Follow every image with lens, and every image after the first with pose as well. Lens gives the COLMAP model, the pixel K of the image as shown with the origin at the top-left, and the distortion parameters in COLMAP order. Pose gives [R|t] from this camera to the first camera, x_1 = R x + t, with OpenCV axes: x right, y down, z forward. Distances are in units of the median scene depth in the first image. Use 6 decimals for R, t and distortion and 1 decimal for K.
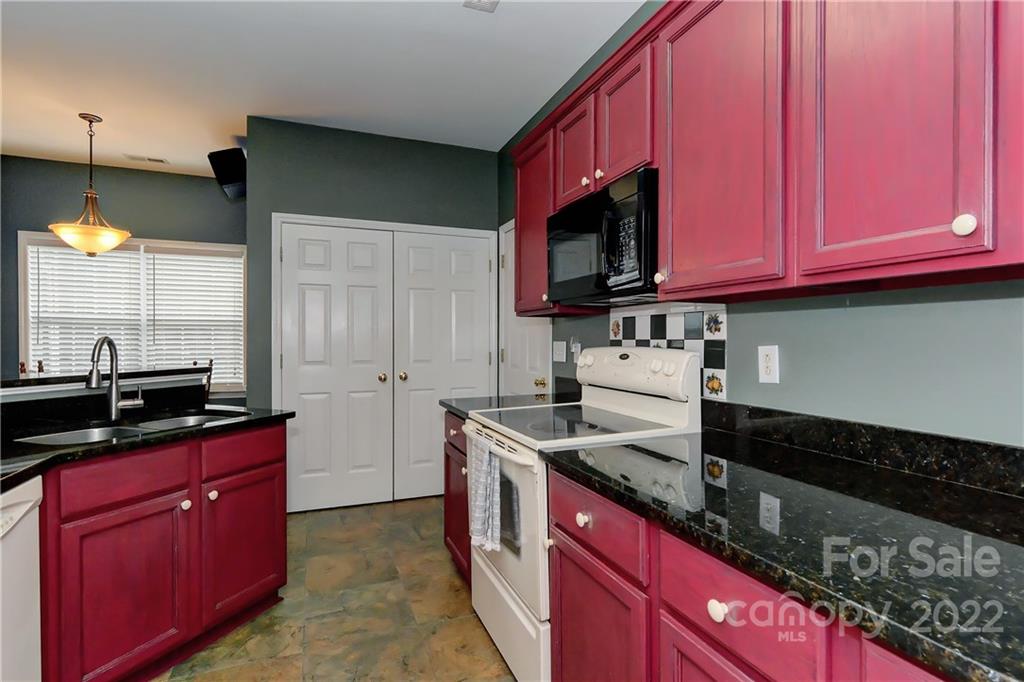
lens RADIAL K [[499.8, 0, 512.0], [0, 499.8, 341.0], [0, 0, 1]] dist [-0.001683, -0.000161]
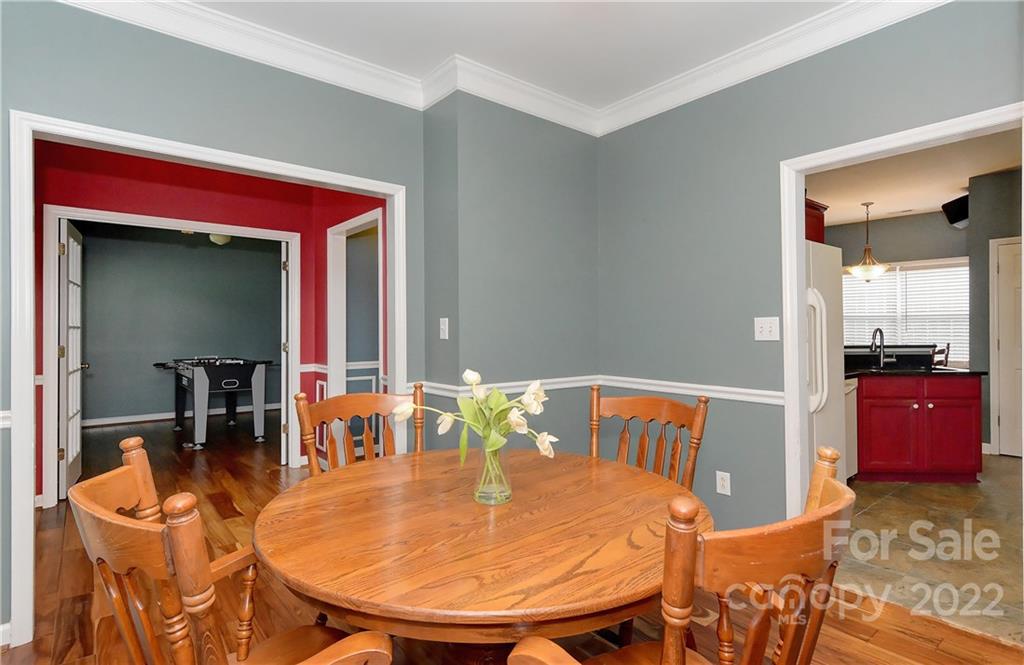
lens RADIAL K [[503.5, 0, 512.0], [0, 503.5, 332.5], [0, 0, 1]] dist [0.003884, 0.000793]
pose [[0.269992, 0.000118, -0.962863, 0.767404], [0.003032, 0.999995, 0.000972, 0.003689], [0.962858, -0.003182, 0.269990, -0.994552]]
